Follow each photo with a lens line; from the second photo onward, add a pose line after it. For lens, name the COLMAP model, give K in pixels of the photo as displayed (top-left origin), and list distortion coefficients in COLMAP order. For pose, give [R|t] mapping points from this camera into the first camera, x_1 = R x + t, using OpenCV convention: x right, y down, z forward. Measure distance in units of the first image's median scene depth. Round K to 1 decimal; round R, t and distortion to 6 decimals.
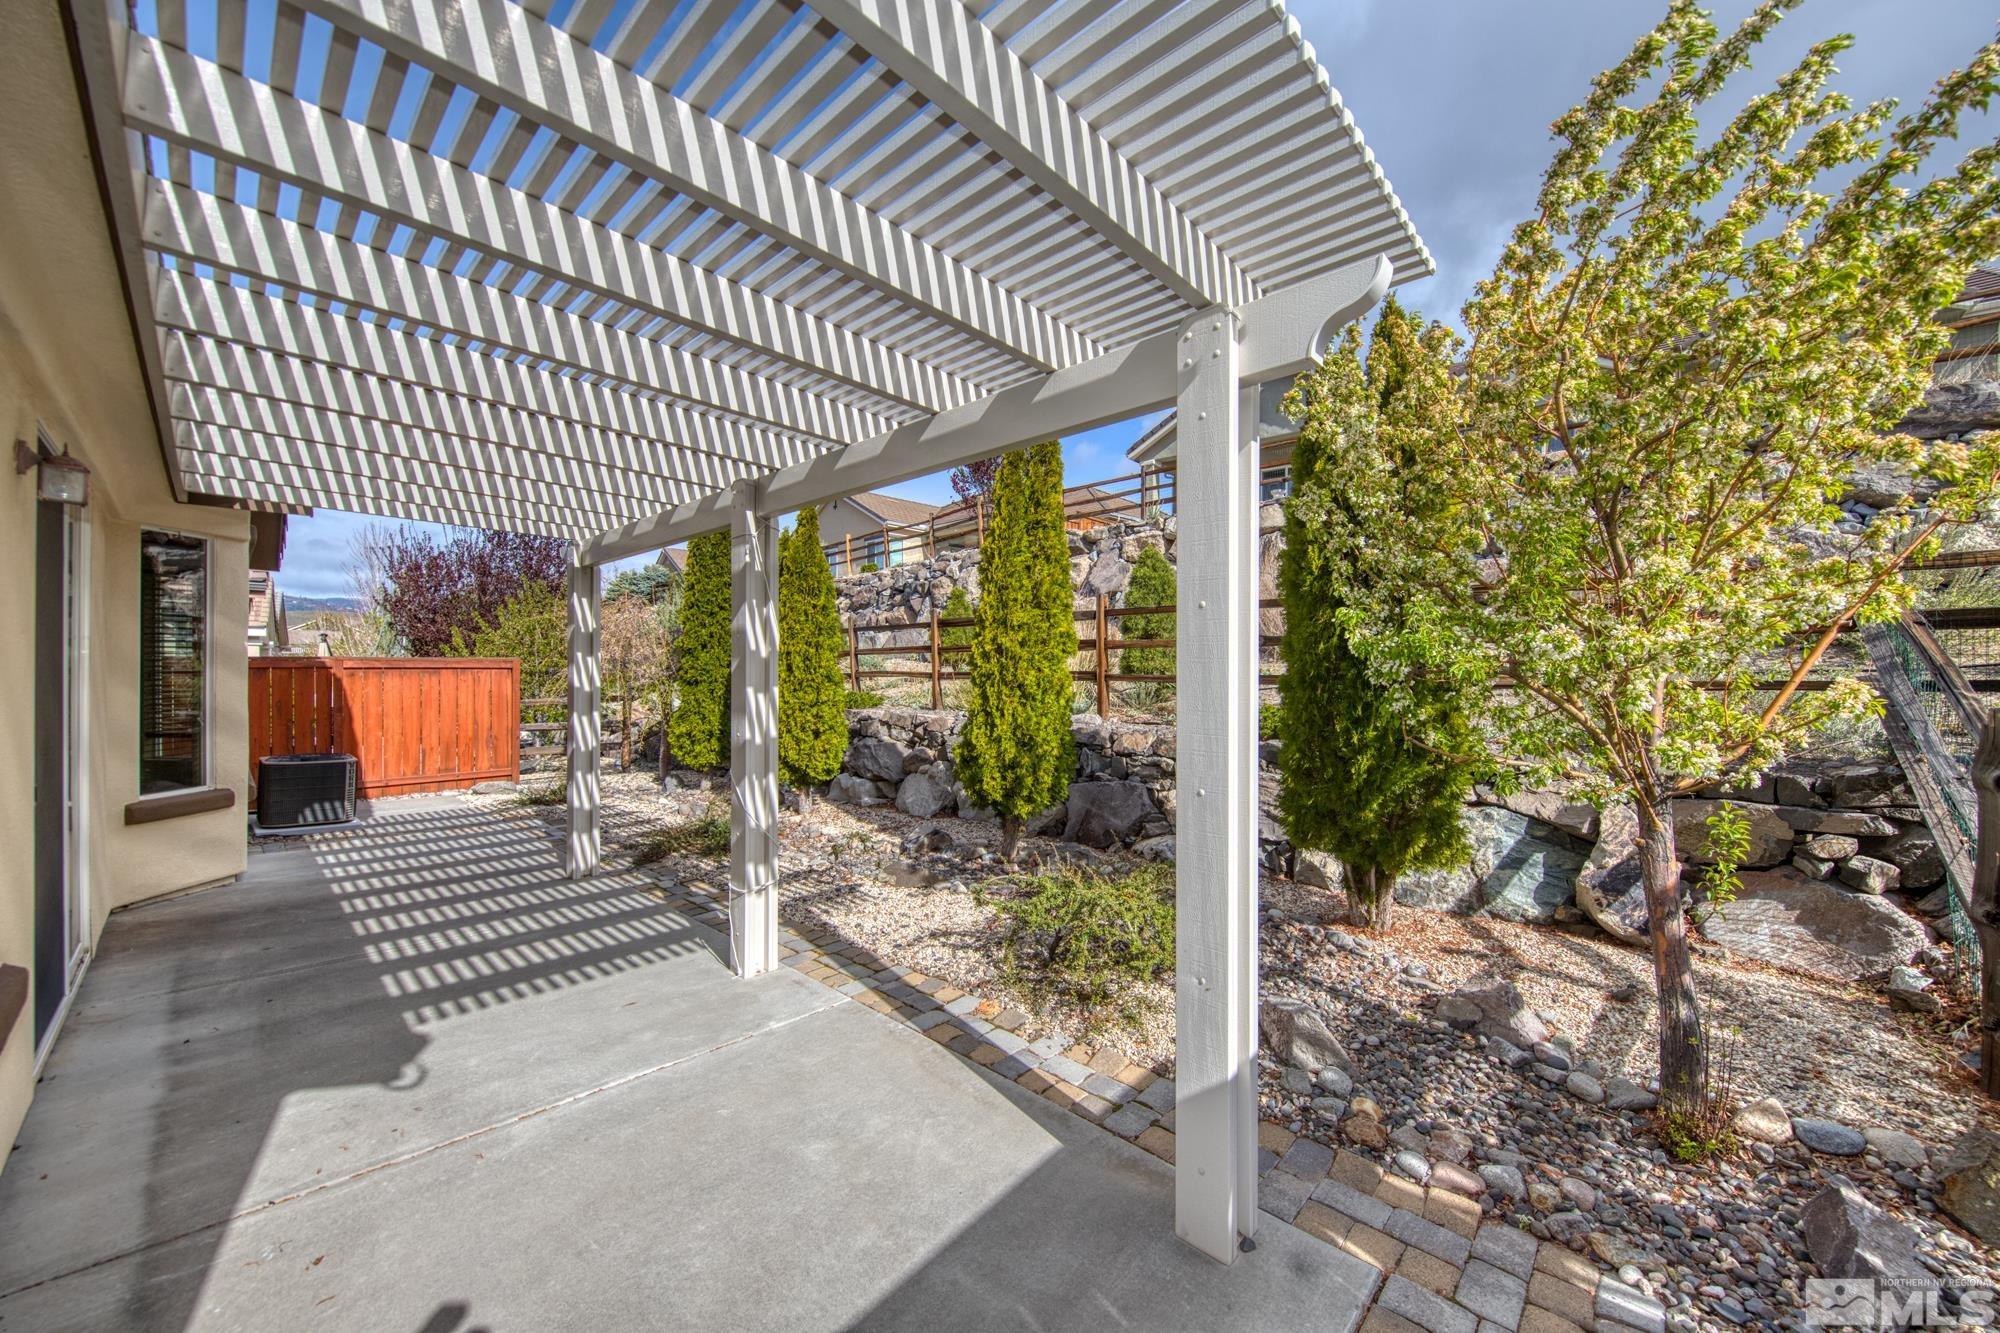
lens RADIAL K [[731.8, 0, 1006.6], [0, 731.8, 670.7], [0, 0, 1]] dist [-0.013953, -0.000265]
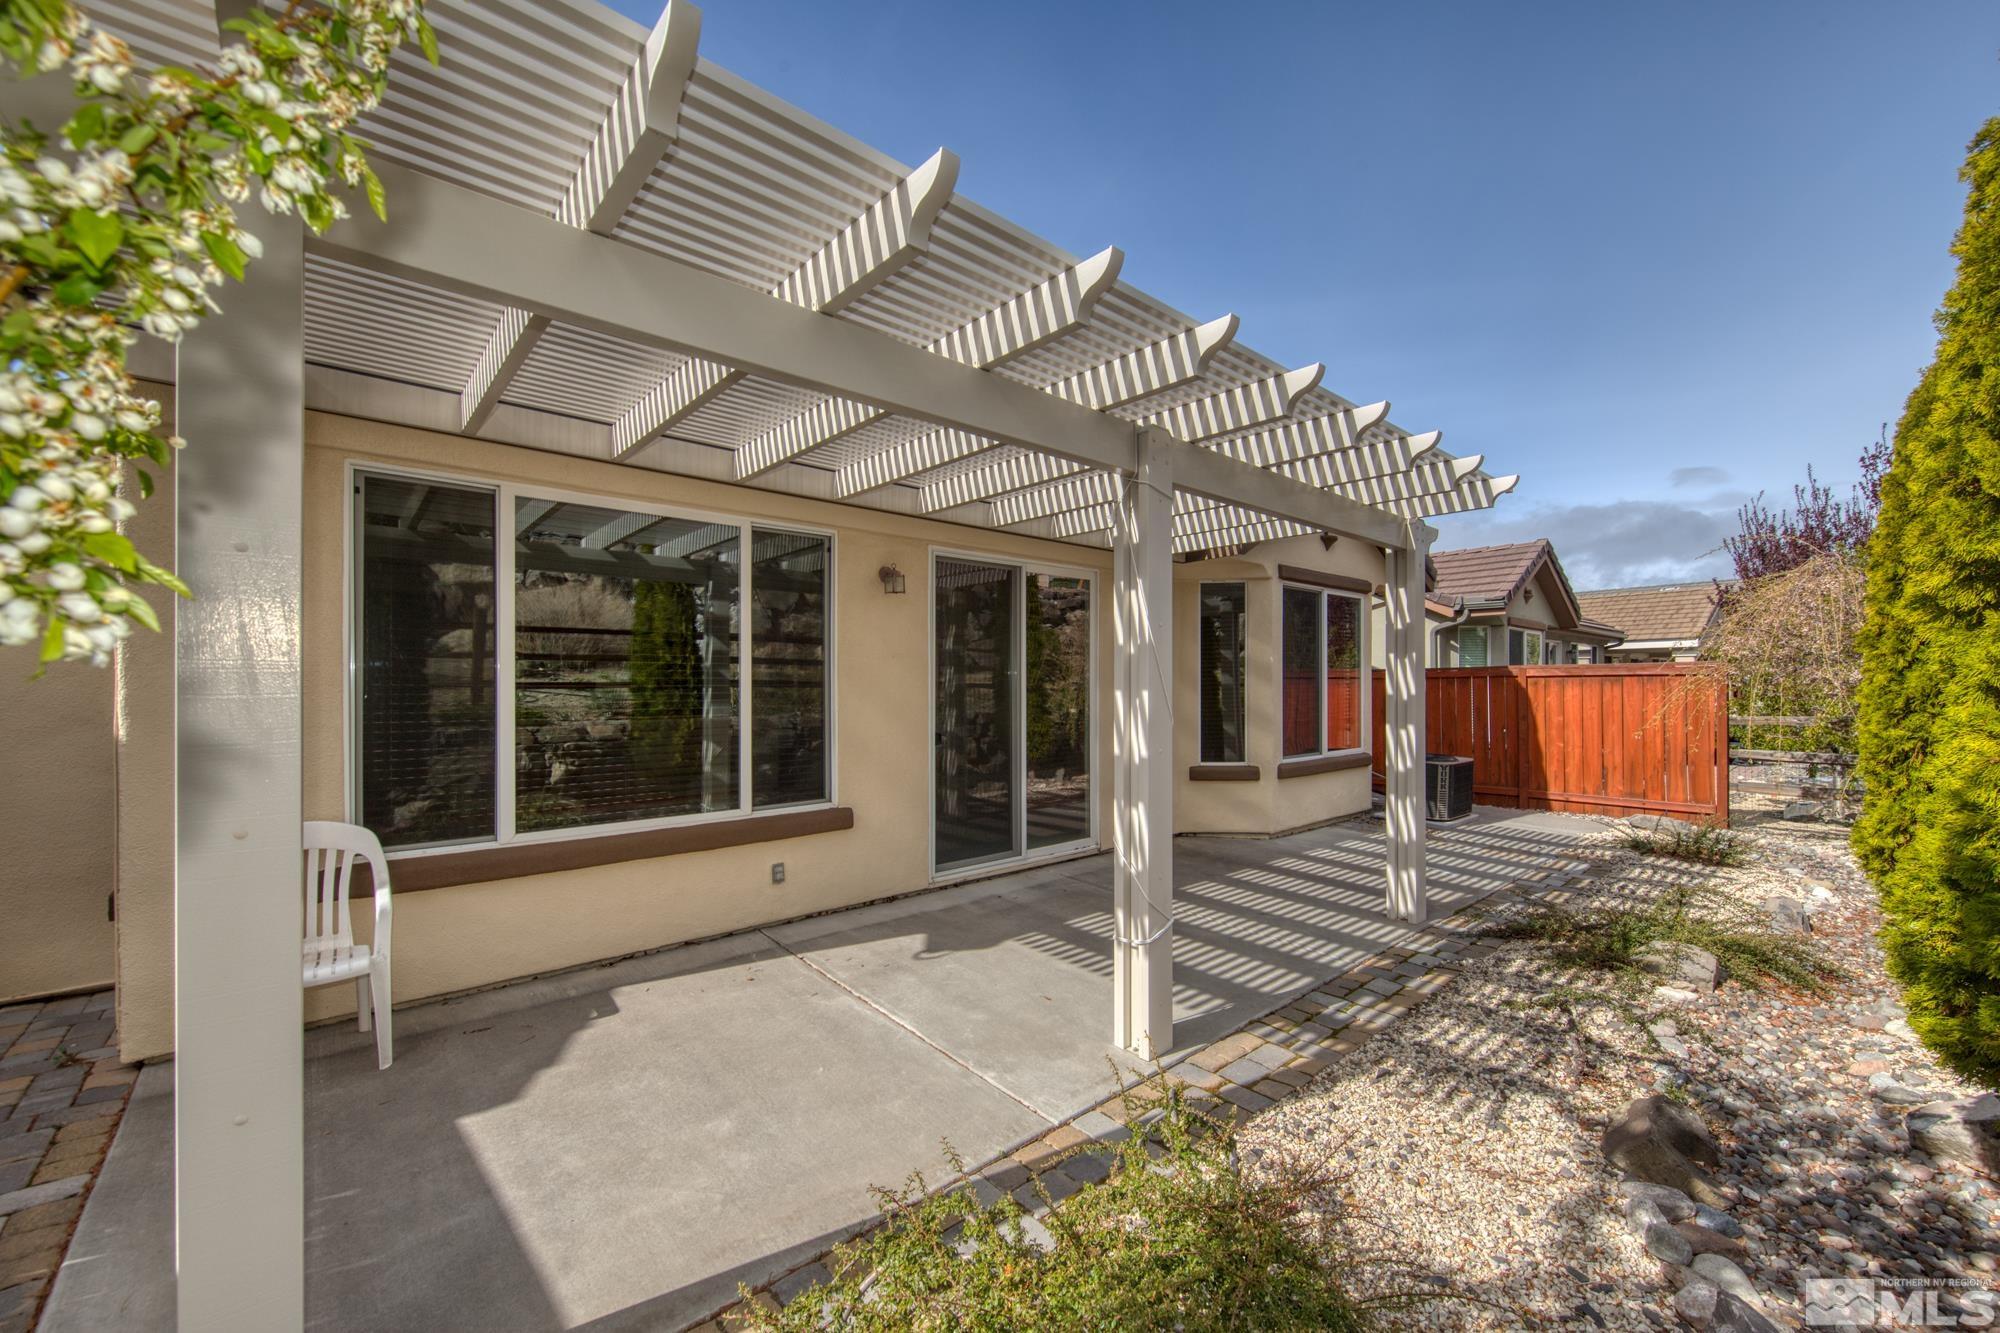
lens RADIAL K [[767.5, 0, 1000.8], [0, 767.5, 671.5], [0, 0, 1]] dist [0.002692, 0.000128]
pose [[-0.099555, -0.020410, -0.994823, 0.423677], [0.000241, 0.999789, -0.020536, 0.024546], [0.995032, -0.002284, -0.099529, 0.809734]]
